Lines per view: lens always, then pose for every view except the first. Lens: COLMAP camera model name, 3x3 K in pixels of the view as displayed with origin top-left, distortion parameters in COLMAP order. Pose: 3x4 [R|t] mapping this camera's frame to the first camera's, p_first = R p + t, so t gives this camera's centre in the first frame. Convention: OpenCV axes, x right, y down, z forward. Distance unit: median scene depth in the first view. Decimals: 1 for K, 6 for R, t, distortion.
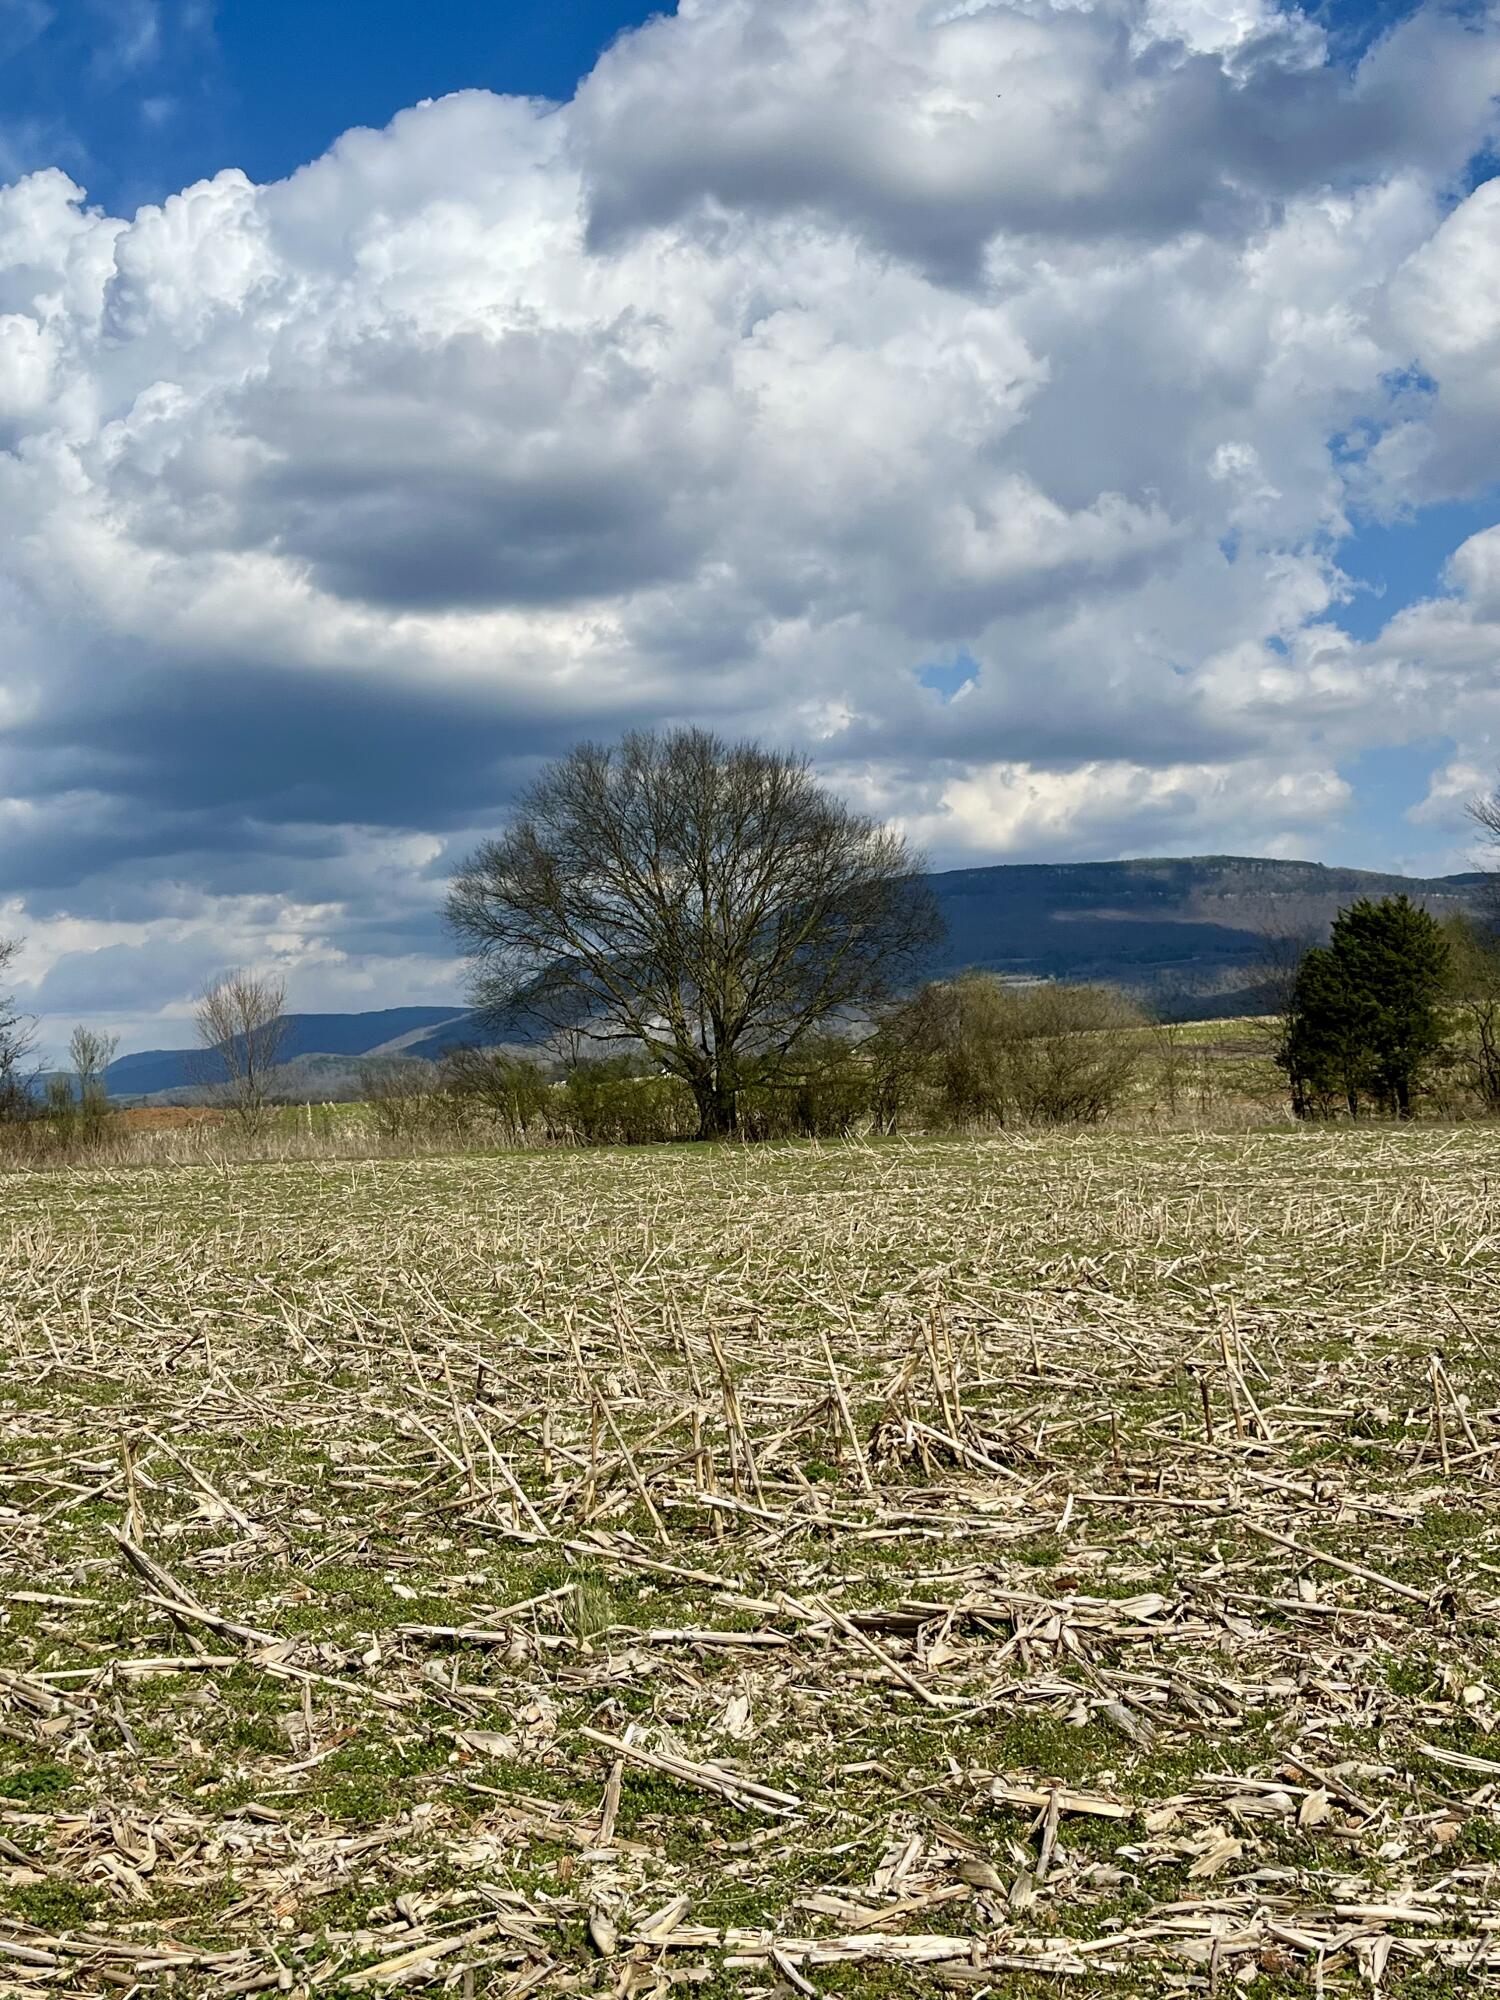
lens RADIAL K [[2125.4, 0, 788.2], [0, 2125.4, 1003.6], [0, 0, 1]] dist [0.014429, 0.037233]
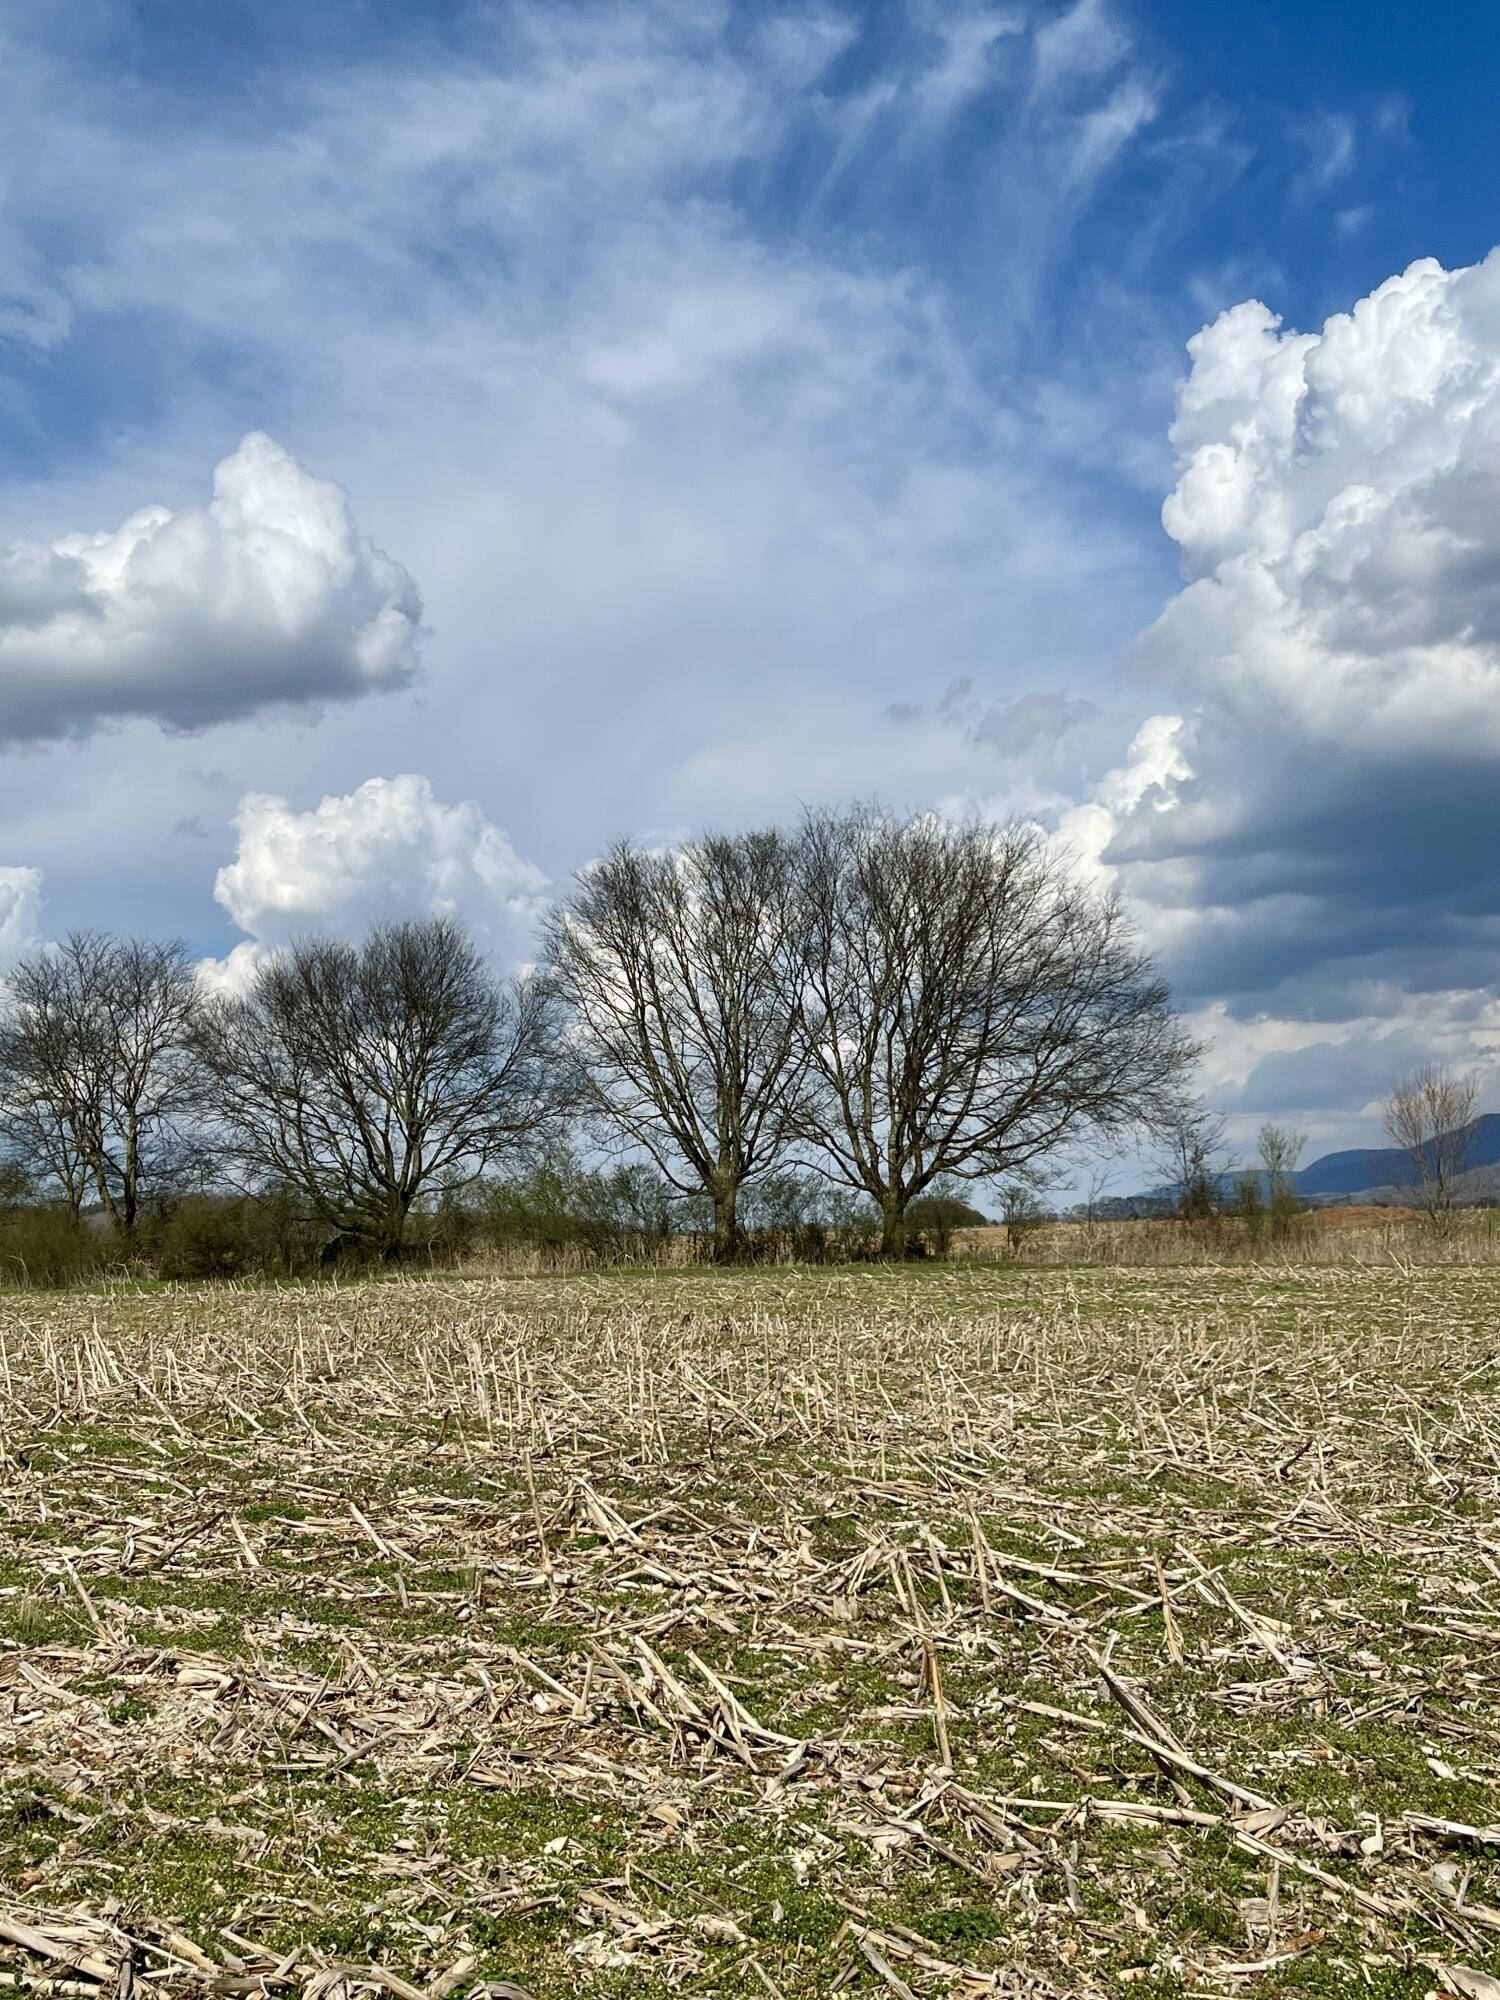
lens RADIAL K [[2125.4, 0, 788.2], [0, 2125.4, 1003.6], [0, 0, 1]] dist [0.014429, 0.037233]
pose [[0.850283, -0.029014, -0.525525, 0.048428], [0.004372, 0.998834, -0.048072, 0.006582], [0.526307, 0.038577, 0.849419, 0.098099]]
